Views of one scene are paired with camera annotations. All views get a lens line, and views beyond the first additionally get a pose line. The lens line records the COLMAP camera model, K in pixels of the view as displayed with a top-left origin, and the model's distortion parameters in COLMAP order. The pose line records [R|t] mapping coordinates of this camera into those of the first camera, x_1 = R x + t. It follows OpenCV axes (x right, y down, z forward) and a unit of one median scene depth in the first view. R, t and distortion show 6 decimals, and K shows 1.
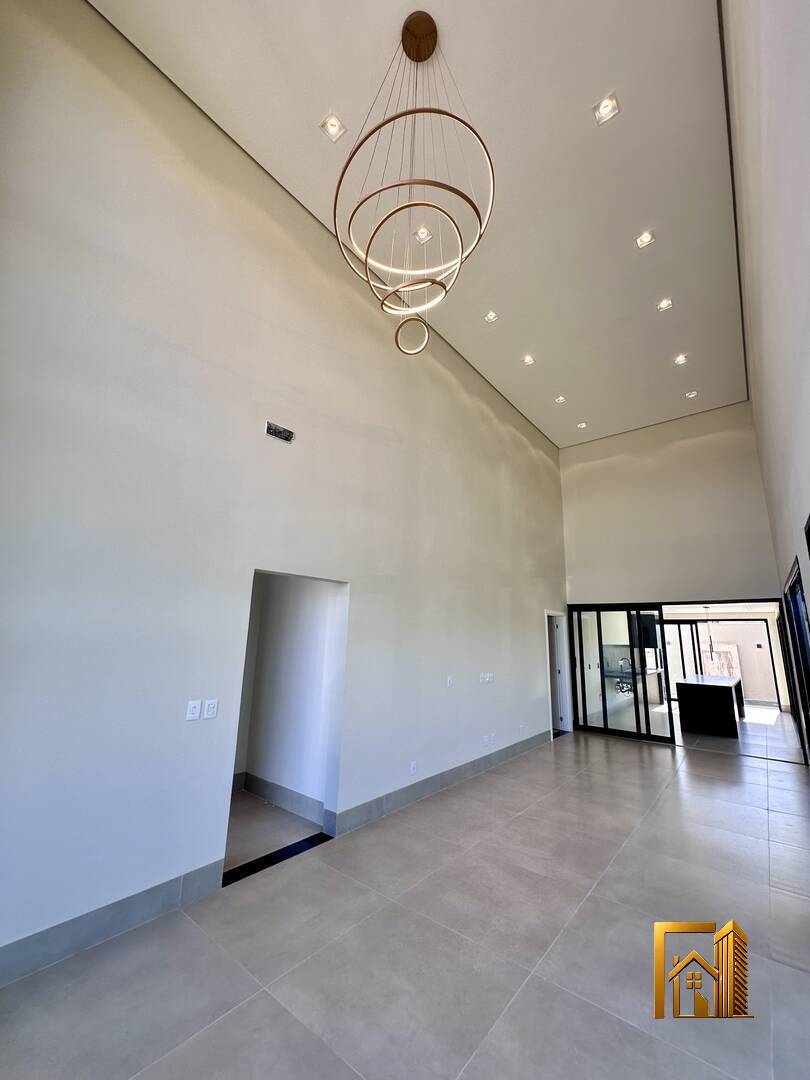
lens RADIAL K [[429.3, 0, 405.4], [0, 429.3, 539.6], [0, 0, 1]] dist [-0.002453, 0.000611]
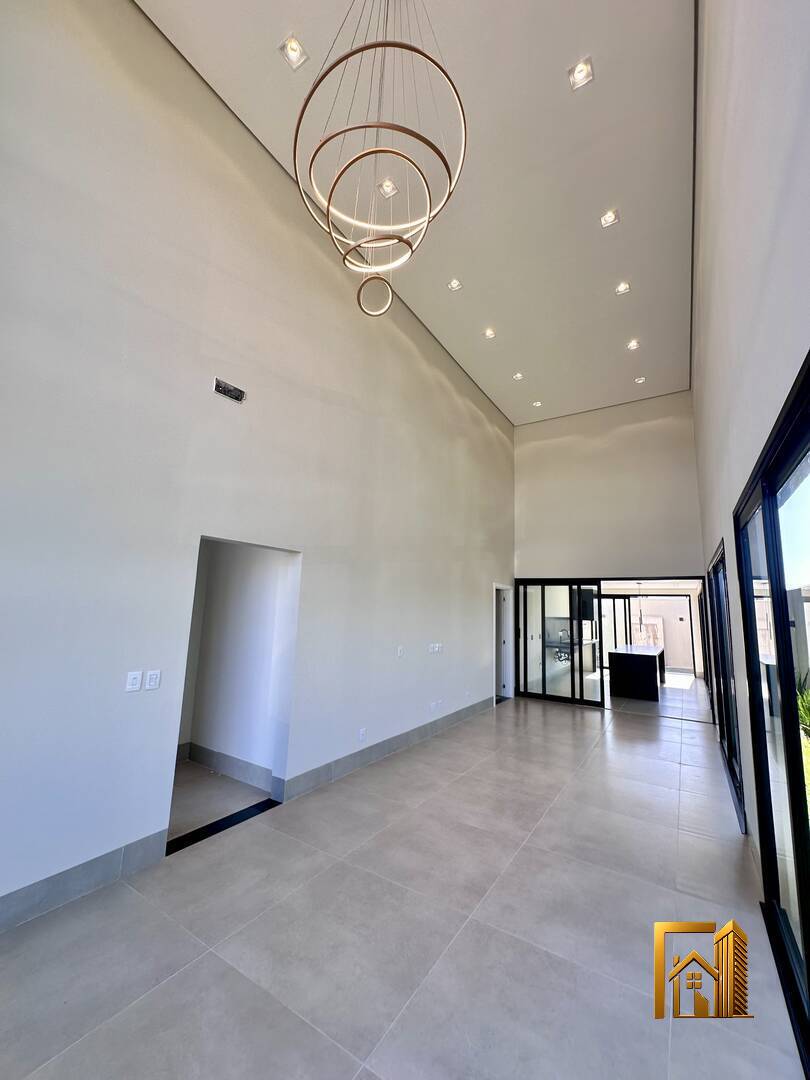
lens RADIAL K [[429.3, 0, 404.6], [0, 429.3, 539.6], [0, 0, 1]] dist [-0.002453, 0.000611]
pose [[0.993672, 0.026714, 0.109100, -0.006408], [-0.033685, 0.997473, 0.062556, 0.002800], [-0.107153, -0.065835, 0.992060, 0.007422]]
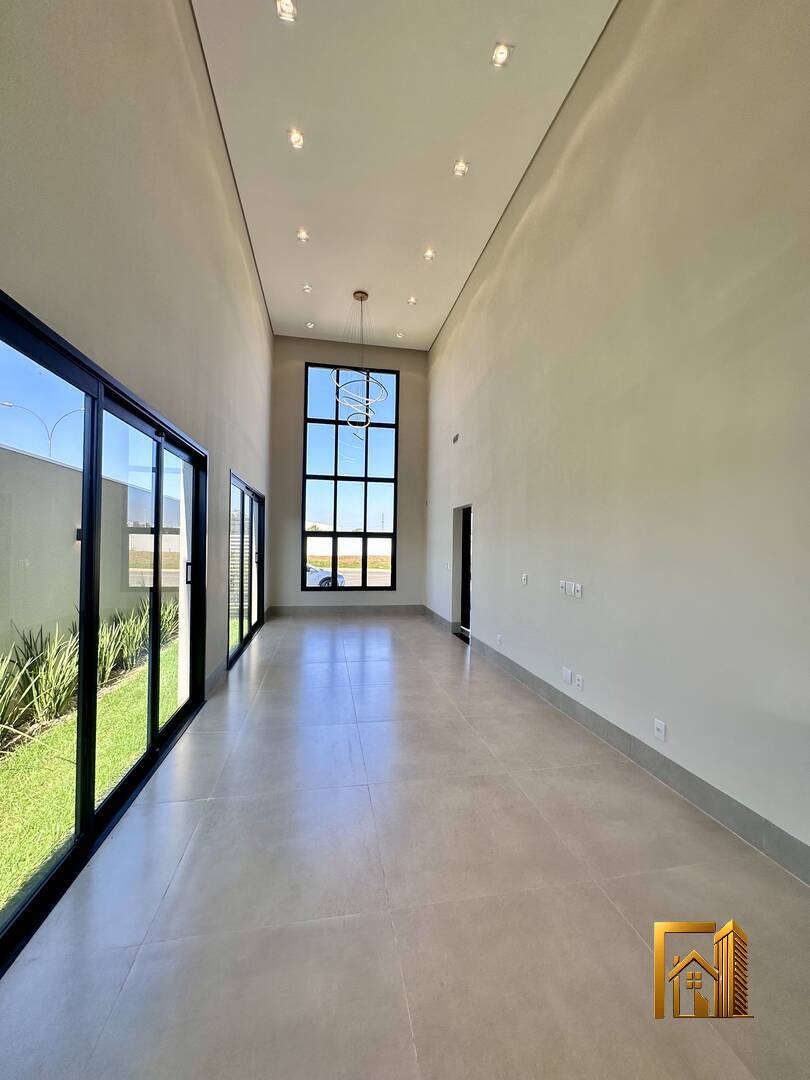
lens RADIAL K [[429.3, 0, 403.9], [0, 429.3, 541.5], [0, 0, 1]] dist [-0.002453, 0.000611]
pose [[-0.650368, -0.036994, -0.758718, 1.218128], [0.140126, 0.975829, -0.167696, 0.465491], [0.746583, -0.215380, -0.629464, 1.764568]]
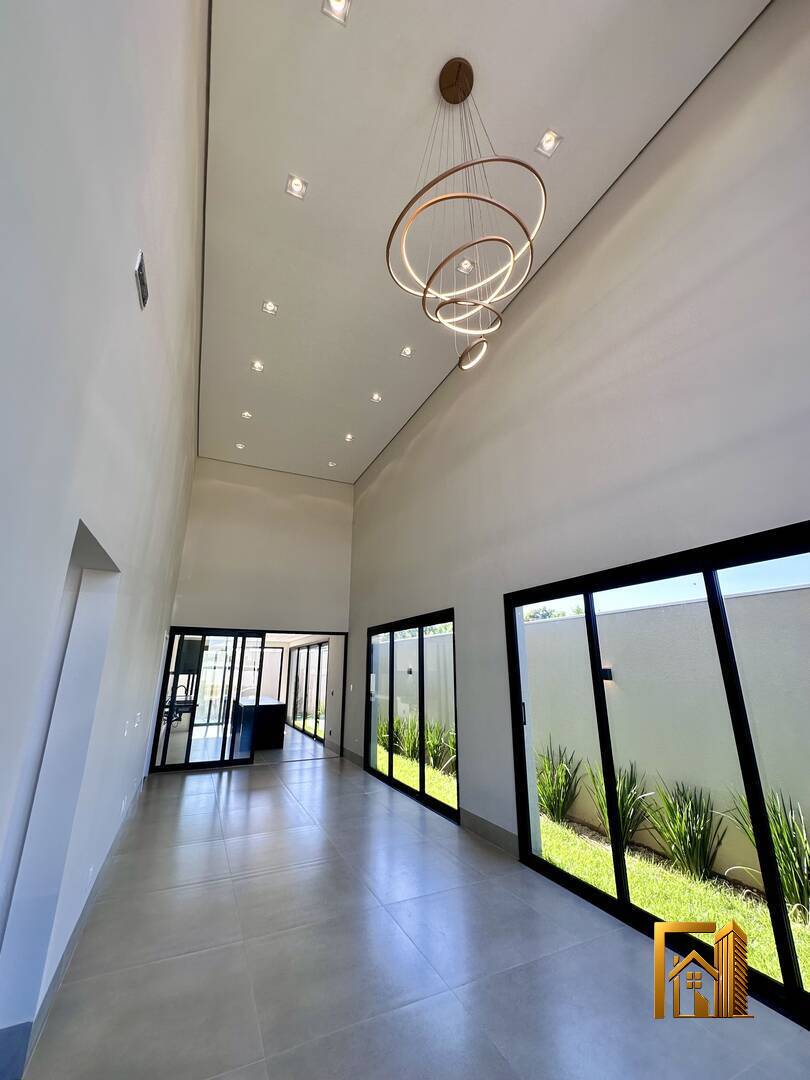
lens RADIAL K [[429.3, 0, 411.2], [0, 429.3, 540.1], [0, 0, 1]] dist [-0.002453, 0.000611]
pose [[0.417442, 0.239466, 0.876583, -0.528788], [-0.192461, 0.966067, -0.172258, 0.084632], [-0.888088, -0.096800, 0.449365, 0.413649]]
